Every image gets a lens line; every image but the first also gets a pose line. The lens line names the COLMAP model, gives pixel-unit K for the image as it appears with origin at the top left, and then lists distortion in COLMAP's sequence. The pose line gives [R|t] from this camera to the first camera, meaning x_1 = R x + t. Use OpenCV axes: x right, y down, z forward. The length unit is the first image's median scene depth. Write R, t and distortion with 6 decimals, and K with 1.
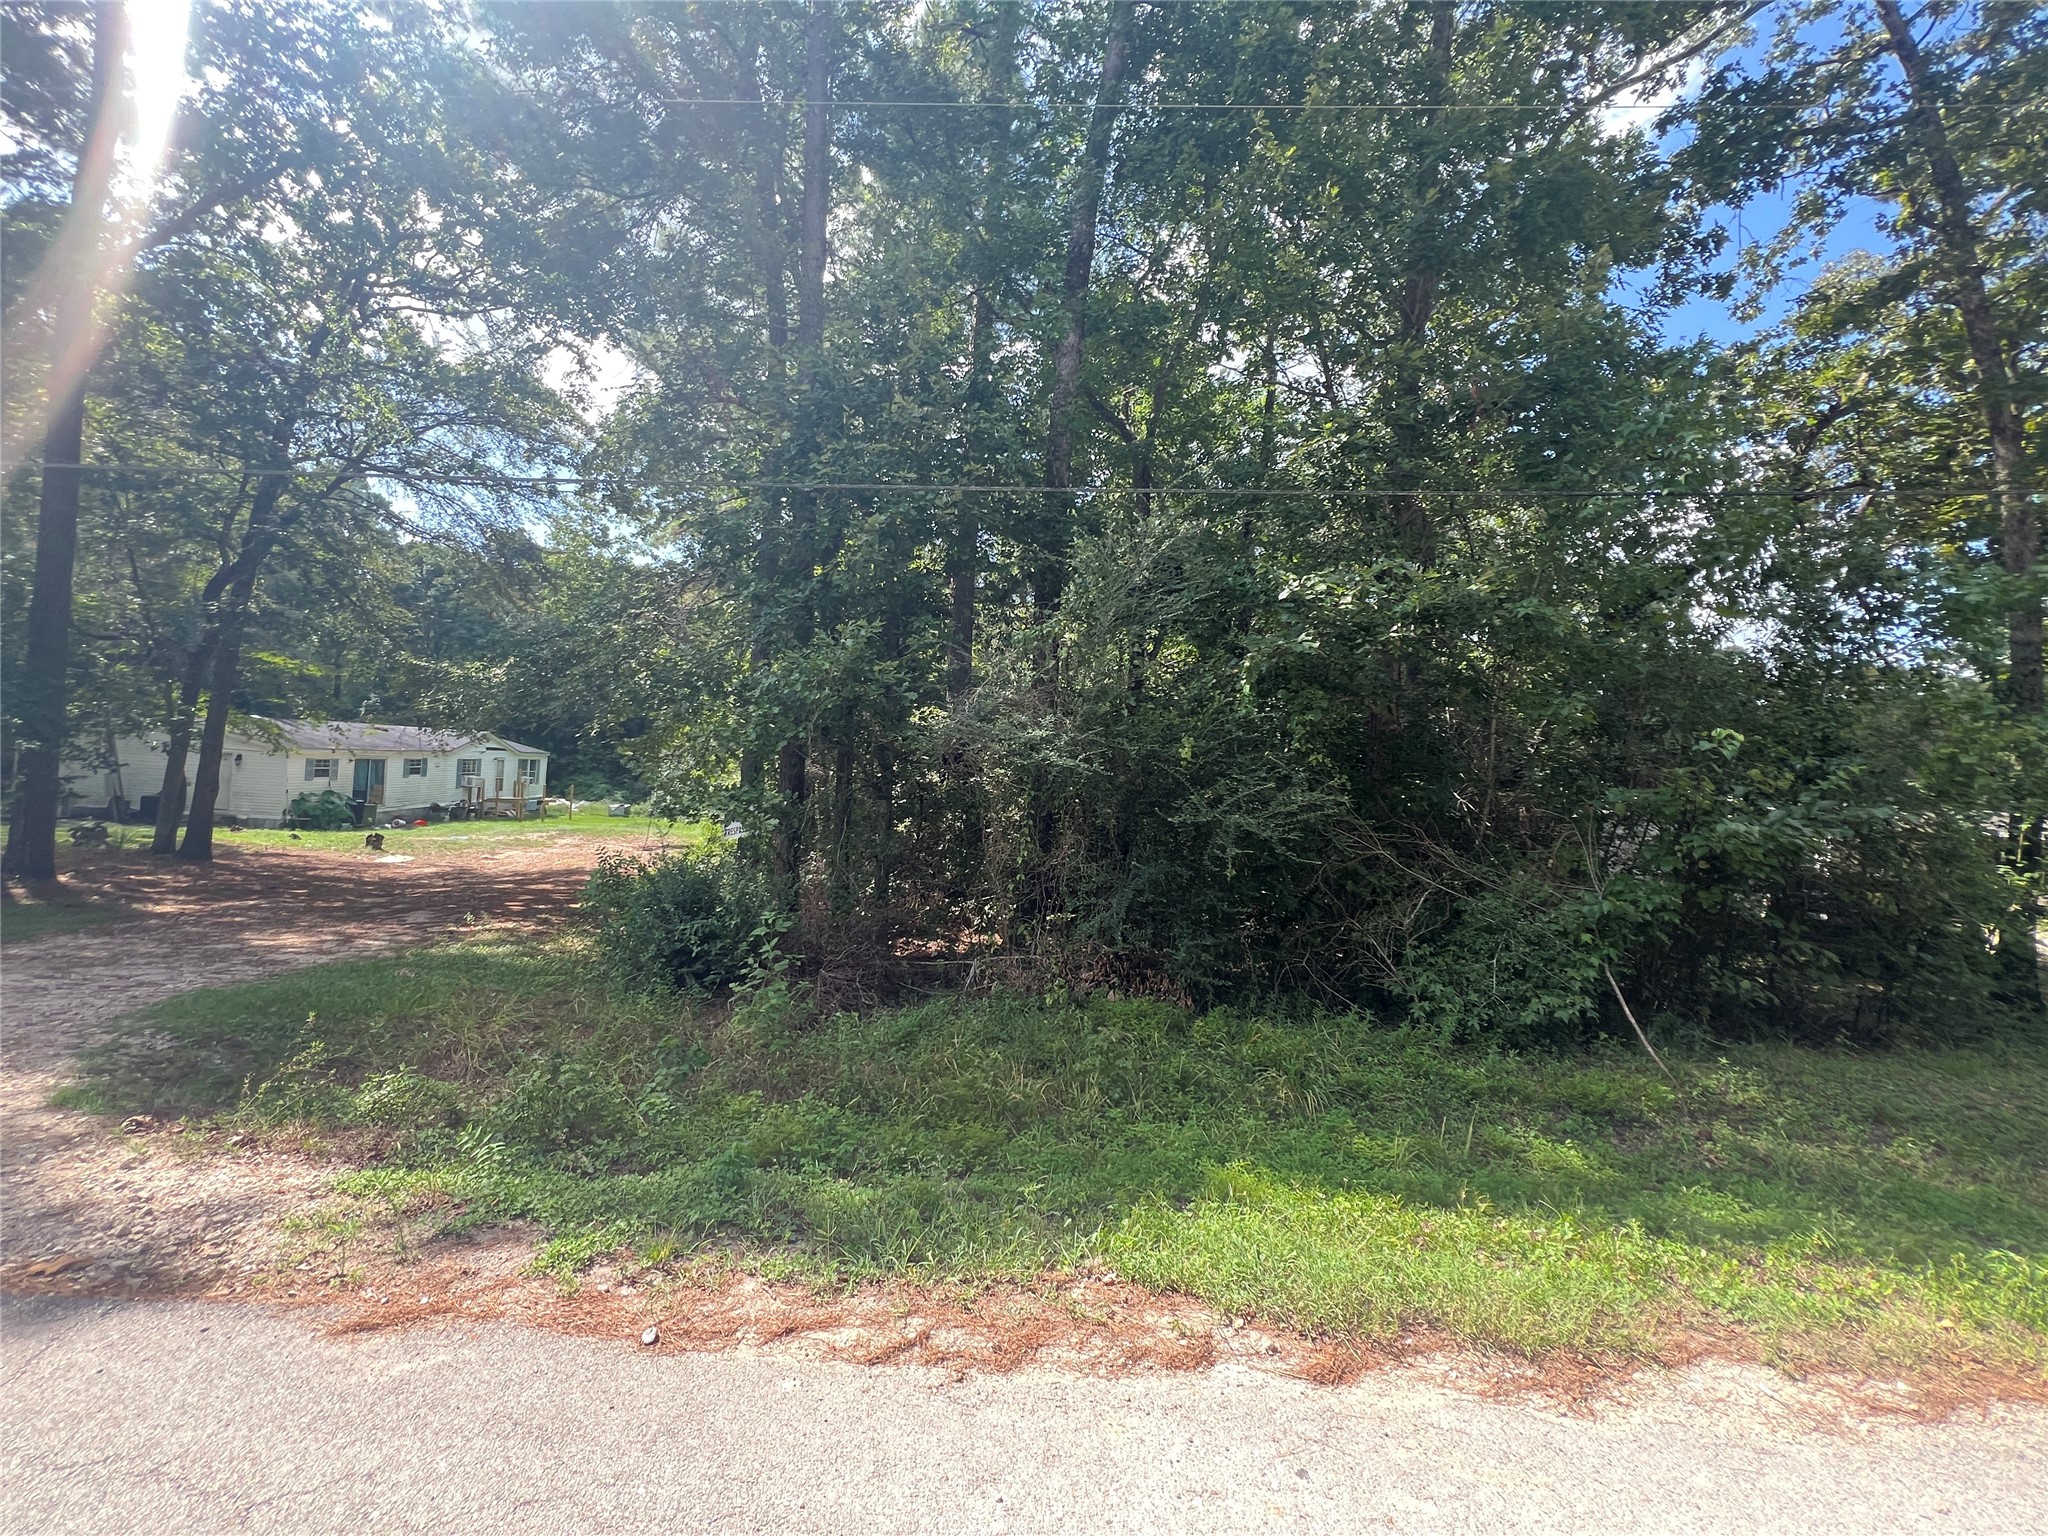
lens RADIAL K [[862.5, 0, 1024.0], [0, 862.5, 768.0], [0, 0, 1]] dist [-0.000103, 0.000430]
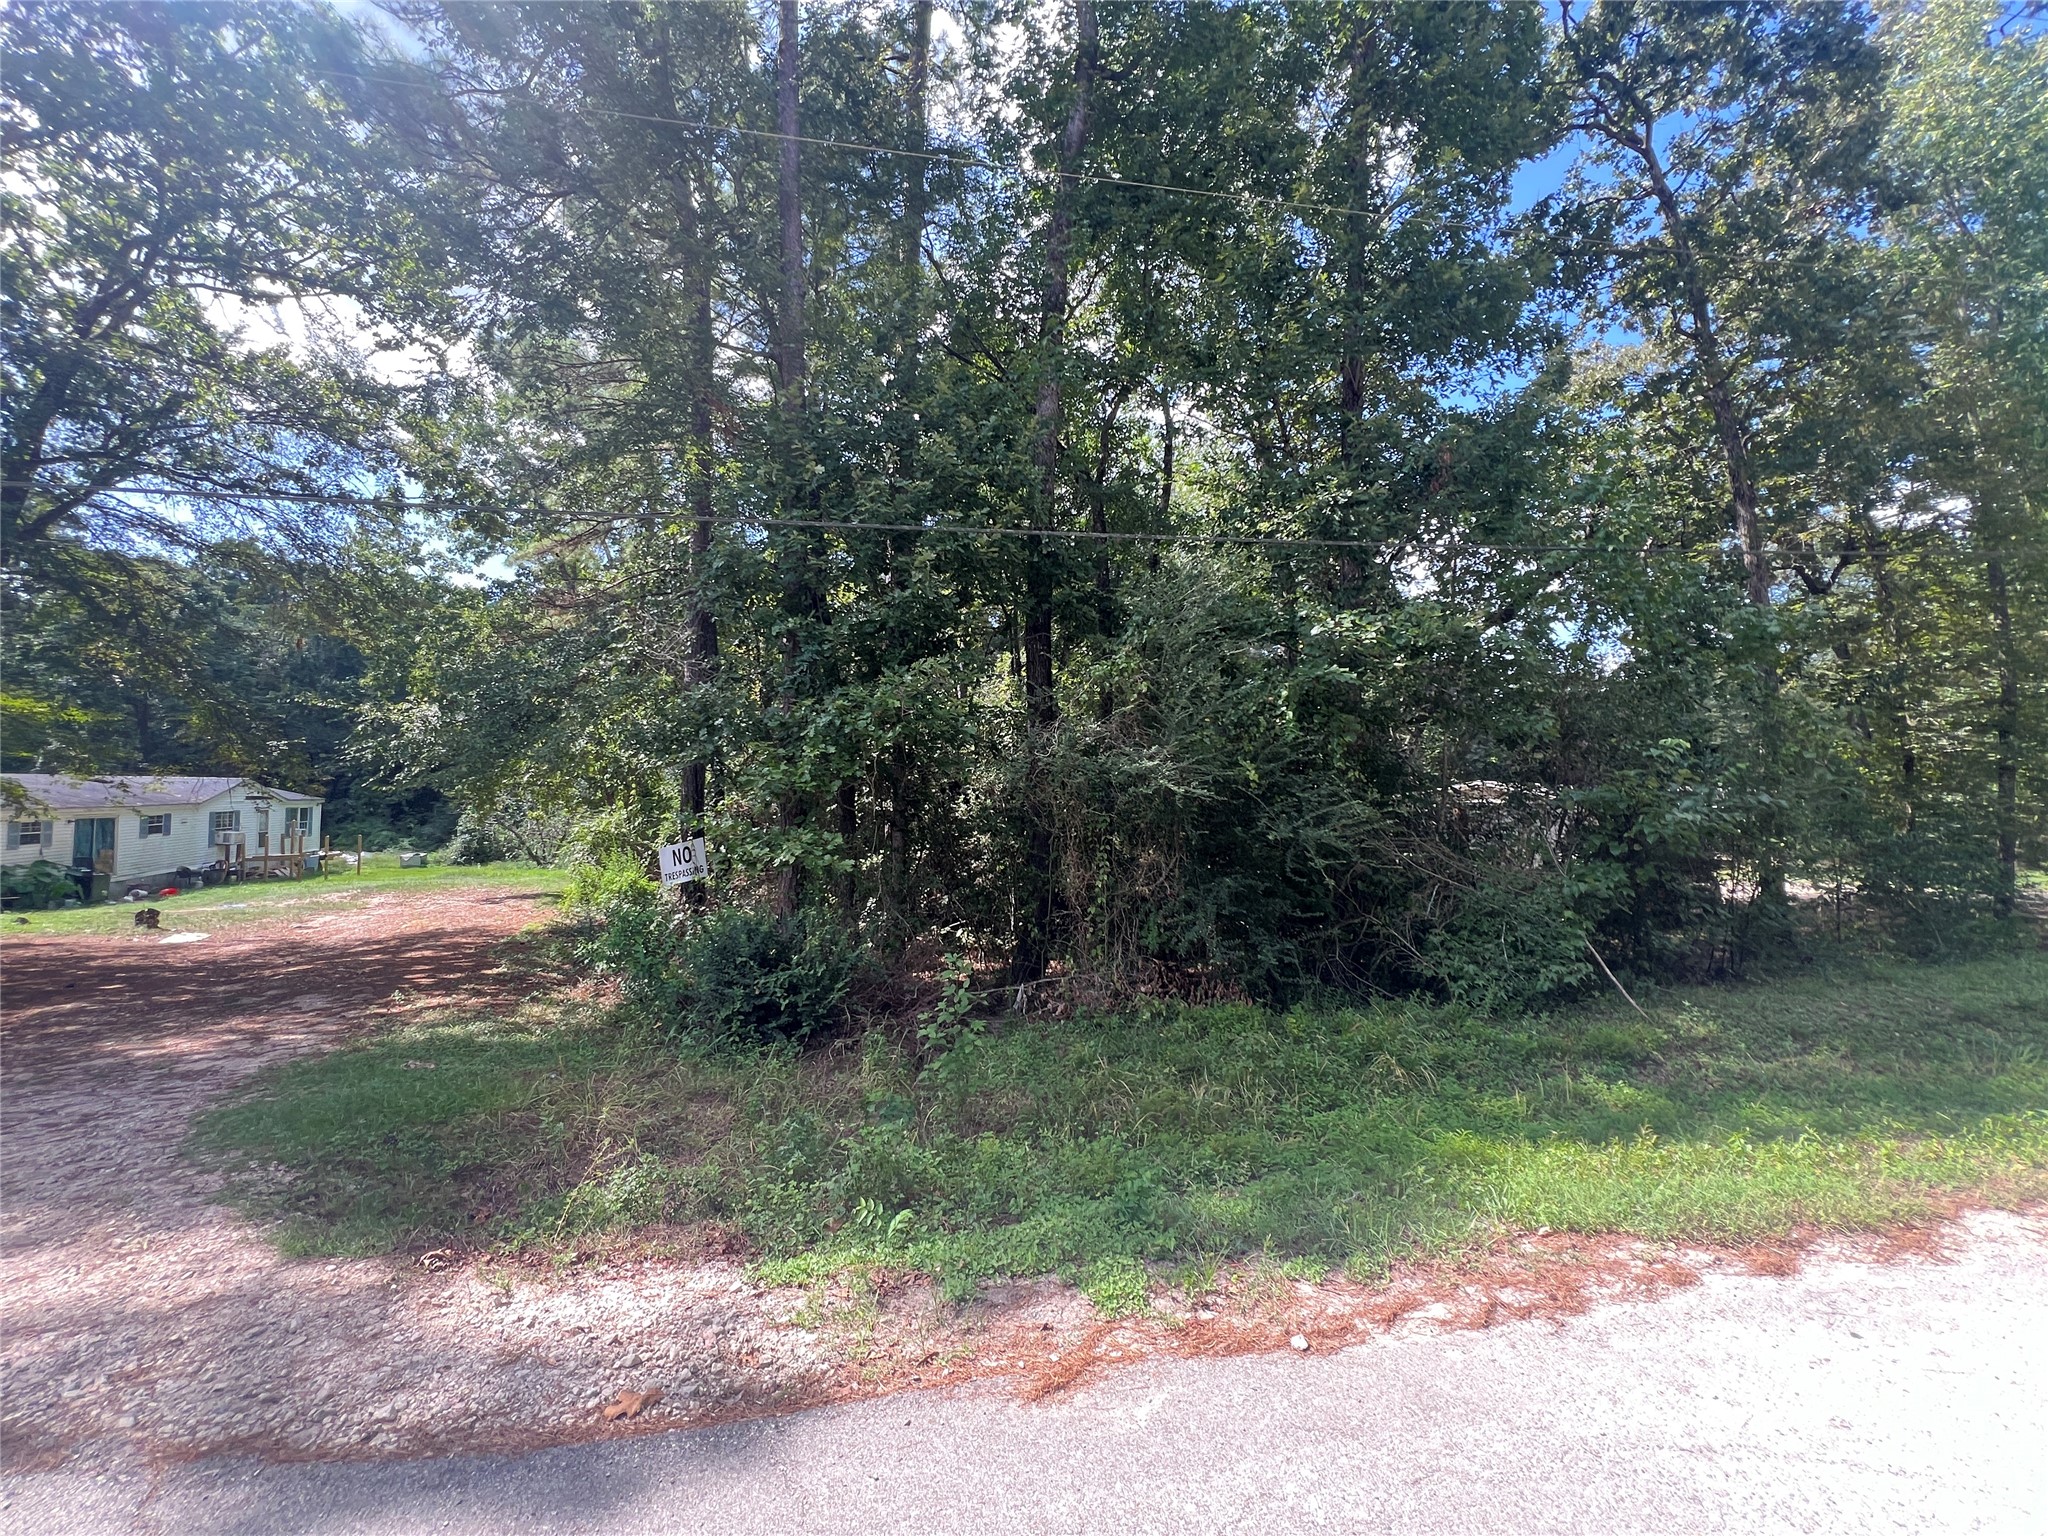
lens RADIAL K [[862.5, 0, 1024.0], [0, 862.5, 768.0], [0, 0, 1]] dist [-0.000103, 0.000430]
pose [[0.971756, -0.042563, 0.232117, -0.230184], [0.046634, 0.998839, -0.012076, -0.018328], [-0.231333, 0.022559, 0.972613, -0.002156]]
